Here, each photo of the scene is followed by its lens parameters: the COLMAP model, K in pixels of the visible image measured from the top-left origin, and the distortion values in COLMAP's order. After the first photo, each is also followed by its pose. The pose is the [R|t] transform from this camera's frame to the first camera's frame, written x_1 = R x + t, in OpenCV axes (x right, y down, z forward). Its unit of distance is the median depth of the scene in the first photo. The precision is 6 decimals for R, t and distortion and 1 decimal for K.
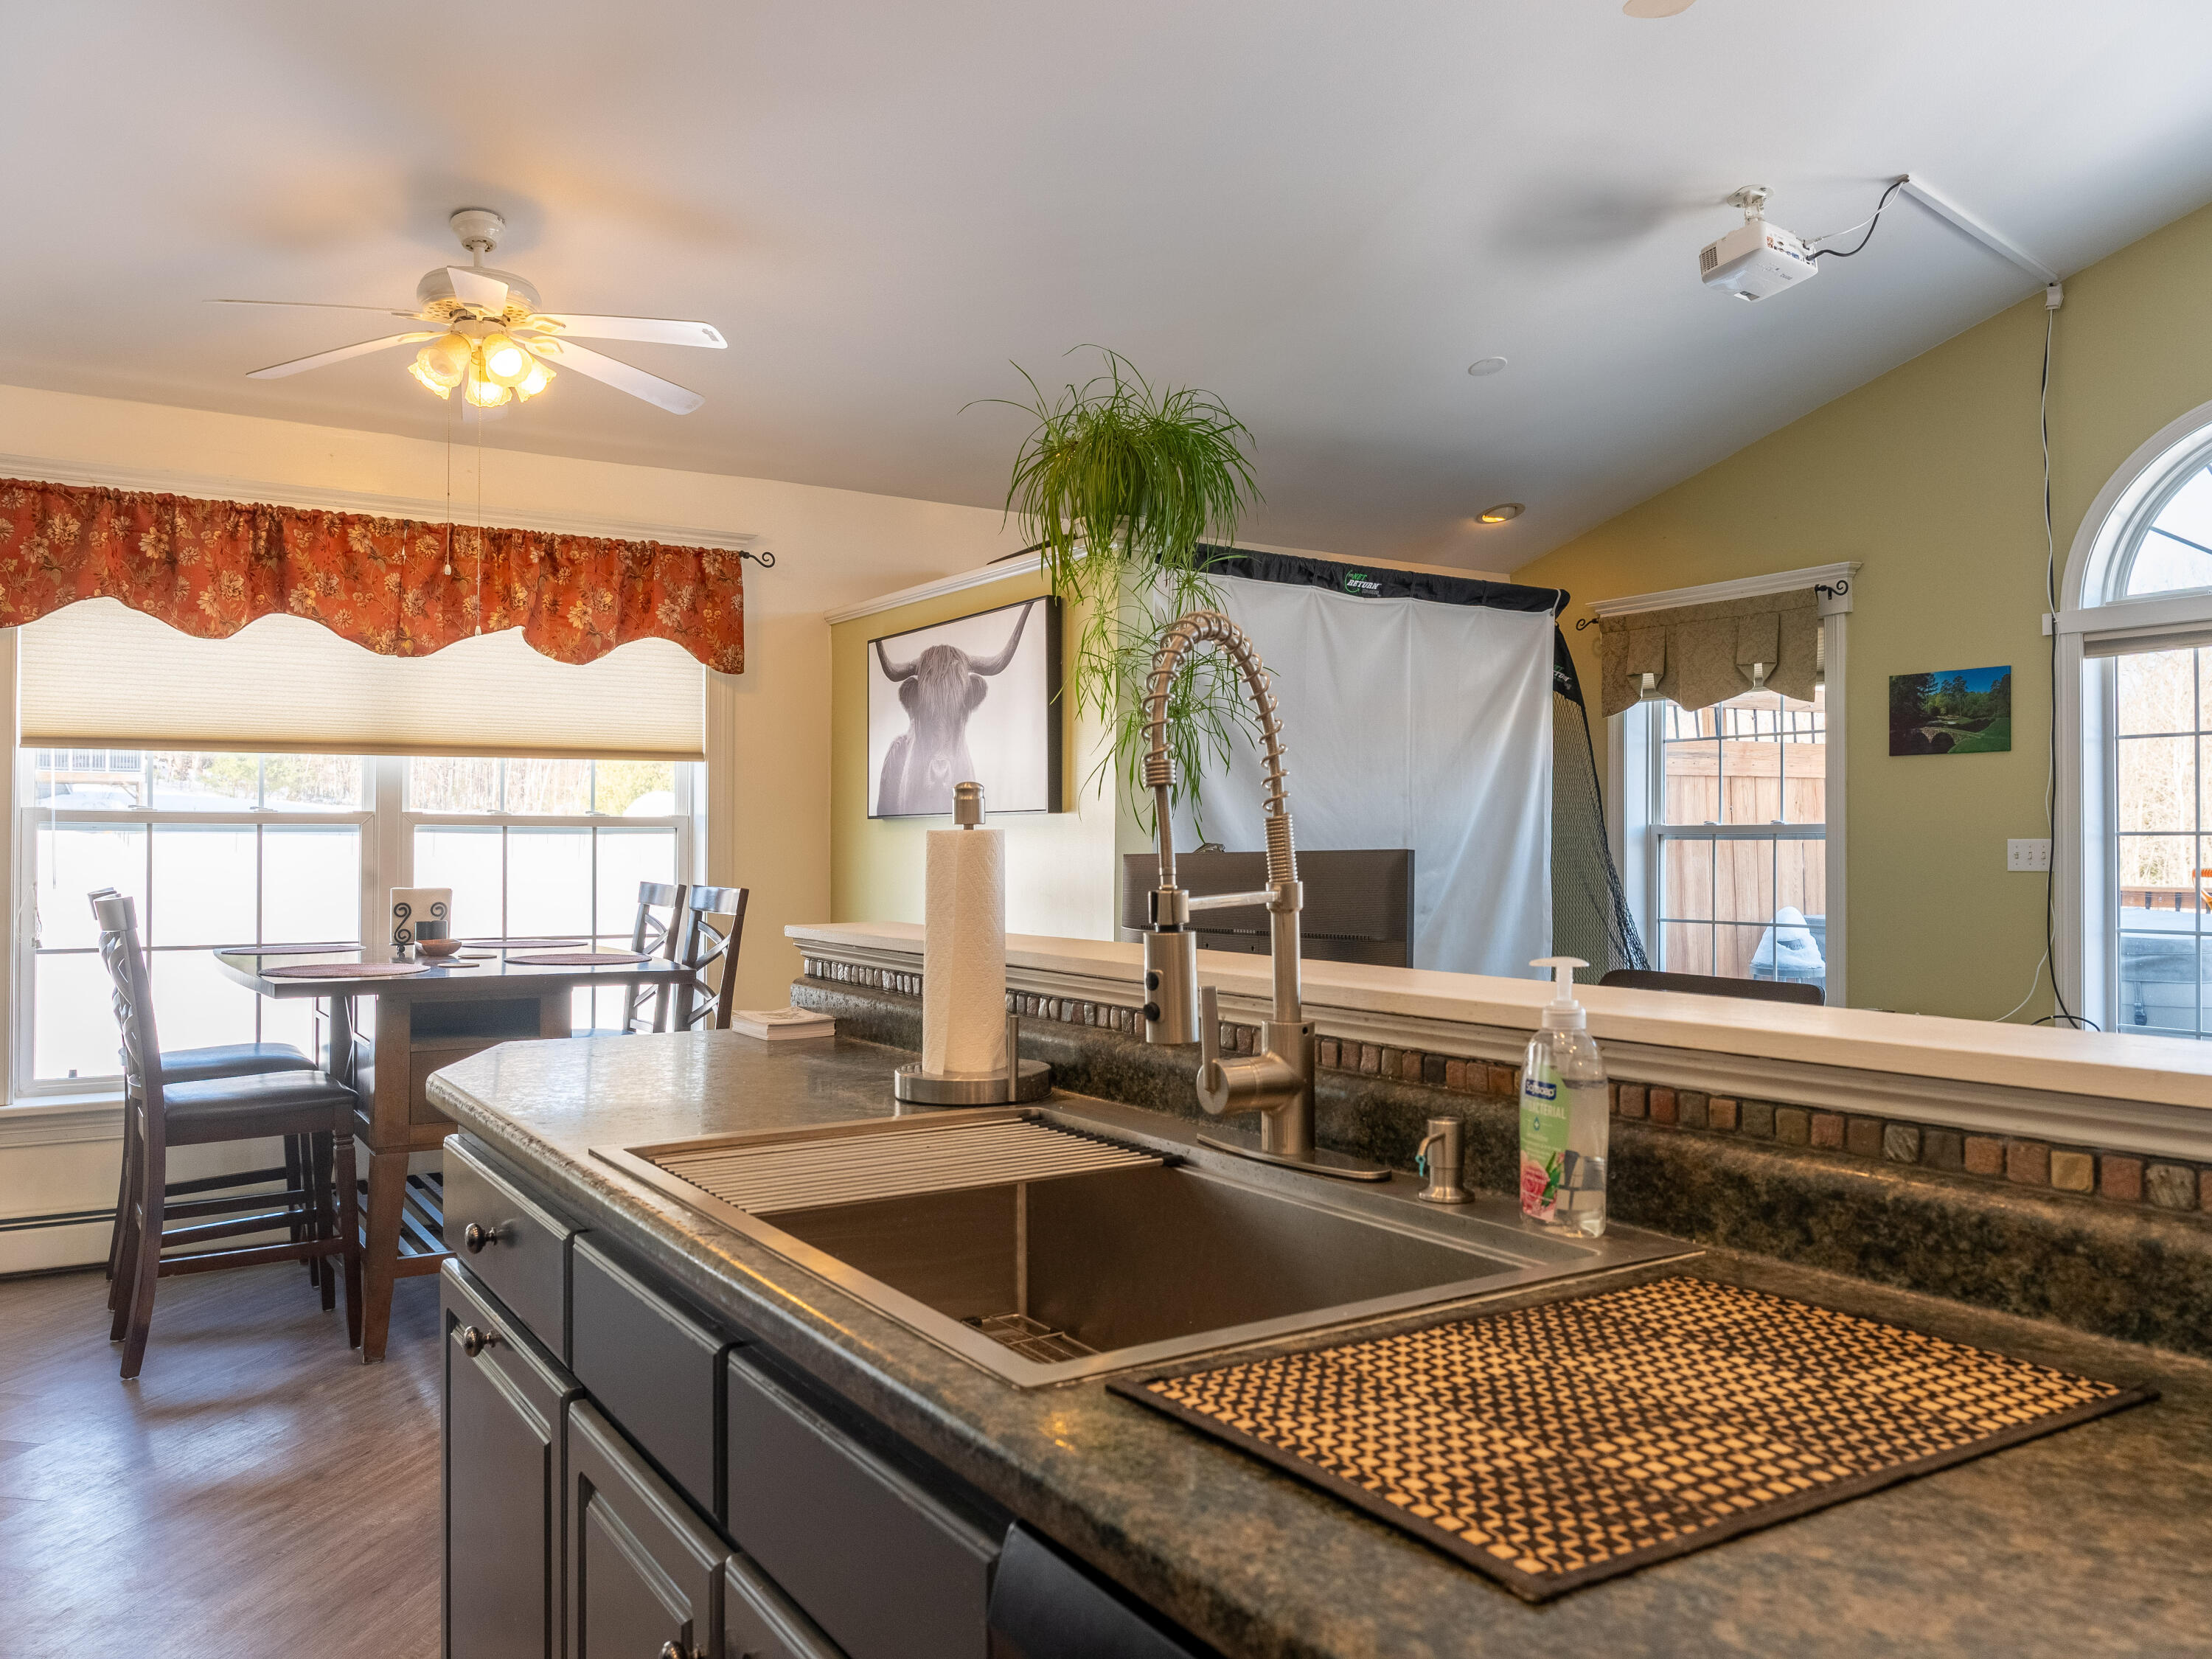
lens RADIAL K [[1665.4, 0, 1111.7], [0, 1665.4, 828.3], [0, 0, 1]] dist [-0.005560, 0.003261]
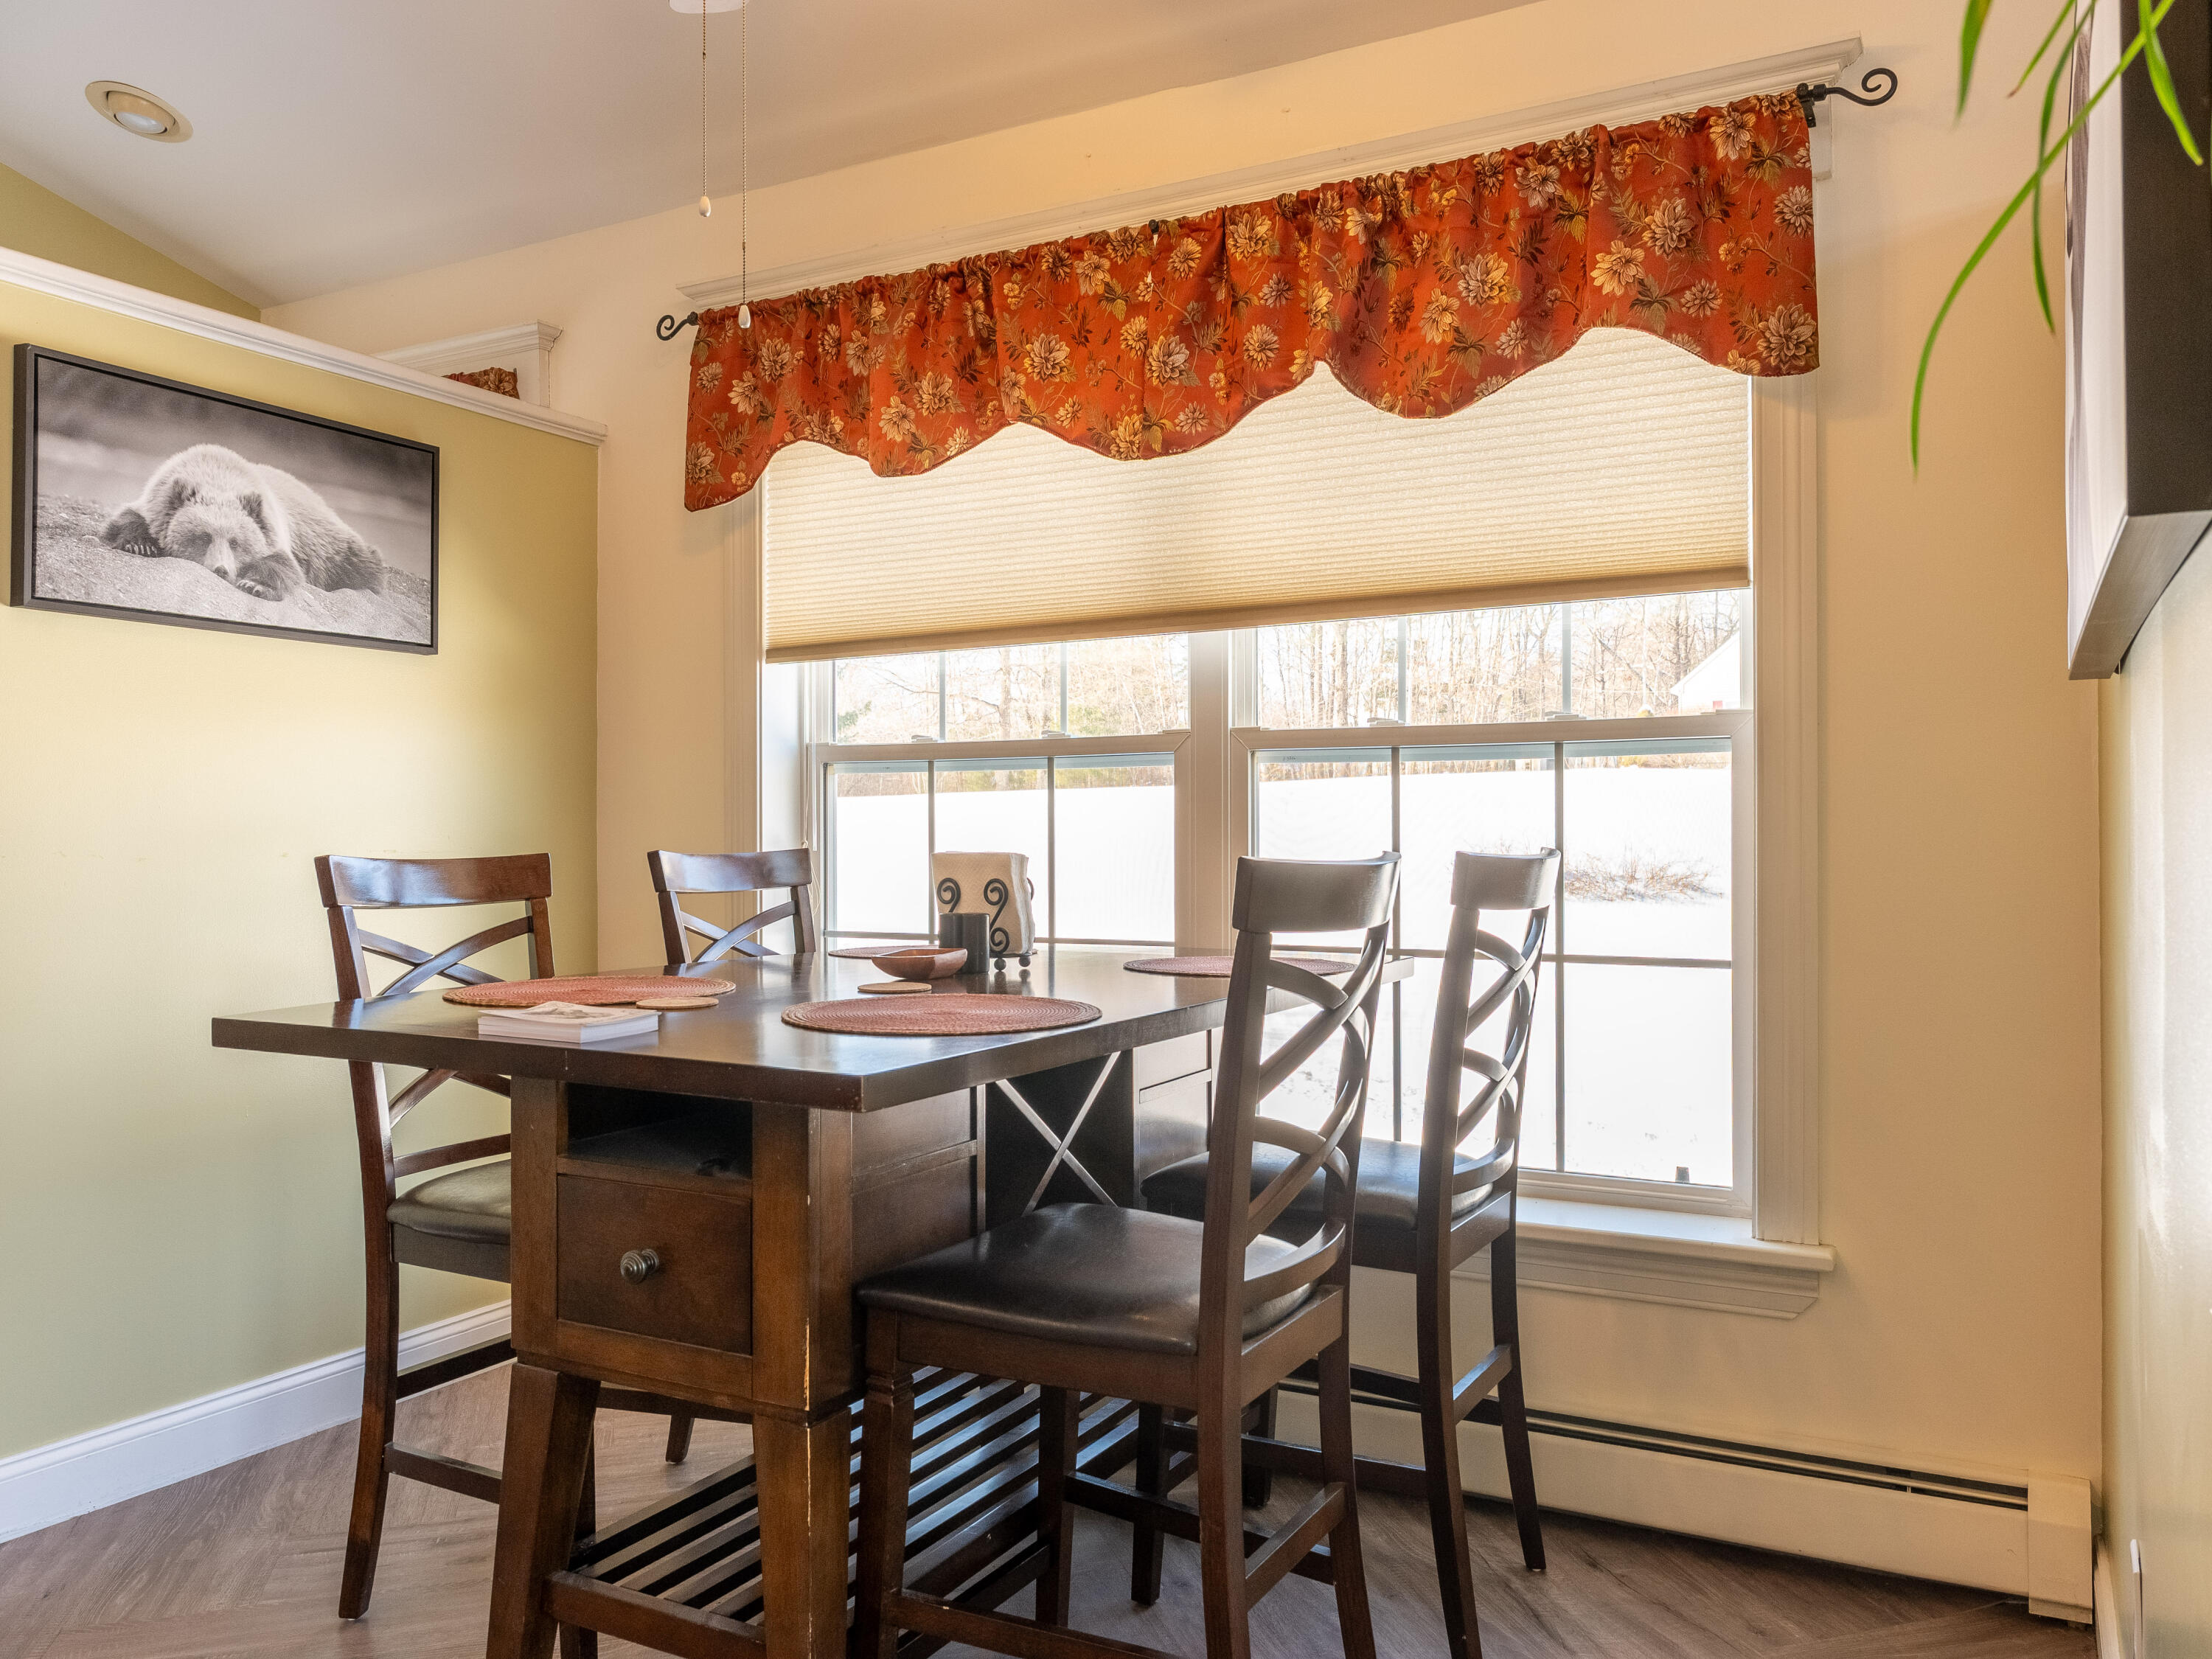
lens RADIAL K [[1665.4, 0, 1110.5], [0, 1665.4, 832.0], [0, 0, 1]] dist [-0.005560, 0.003261]
pose [[0.474291, -0.002627, -0.880364, 0.081974], [0.014737, 0.999879, 0.004956, 0.025430], [0.880245, -0.015324, 0.474273, 0.728906]]
